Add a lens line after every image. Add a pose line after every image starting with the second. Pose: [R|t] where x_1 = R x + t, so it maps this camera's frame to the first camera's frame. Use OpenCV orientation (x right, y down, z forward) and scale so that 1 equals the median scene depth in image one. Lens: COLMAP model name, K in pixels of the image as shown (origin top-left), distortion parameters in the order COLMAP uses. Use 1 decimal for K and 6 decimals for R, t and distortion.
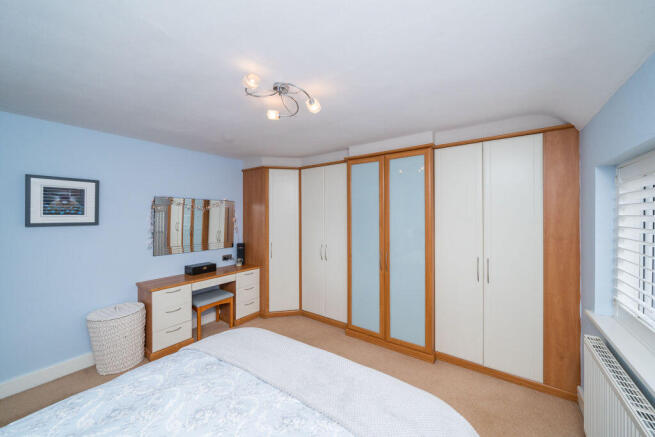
lens RADIAL K [[213.4, 0, 309.8], [0, 213.4, 218.1], [0, 0, 1]] dist [-0.004913, 0.000042]
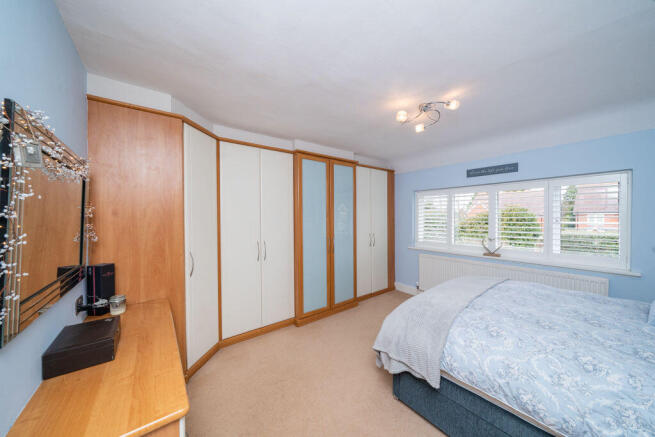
lens RADIAL K [[228.2, 0, 325.8], [0, 228.2, 213.6], [0, 0, 1]] dist [-0.012544, 0.000365]
pose [[0.312683, -0.006870, 0.949833, -0.869489], [-0.001023, 0.999971, 0.007569, 0.007117], [-0.949857, -0.003339, 0.312667, 0.588312]]
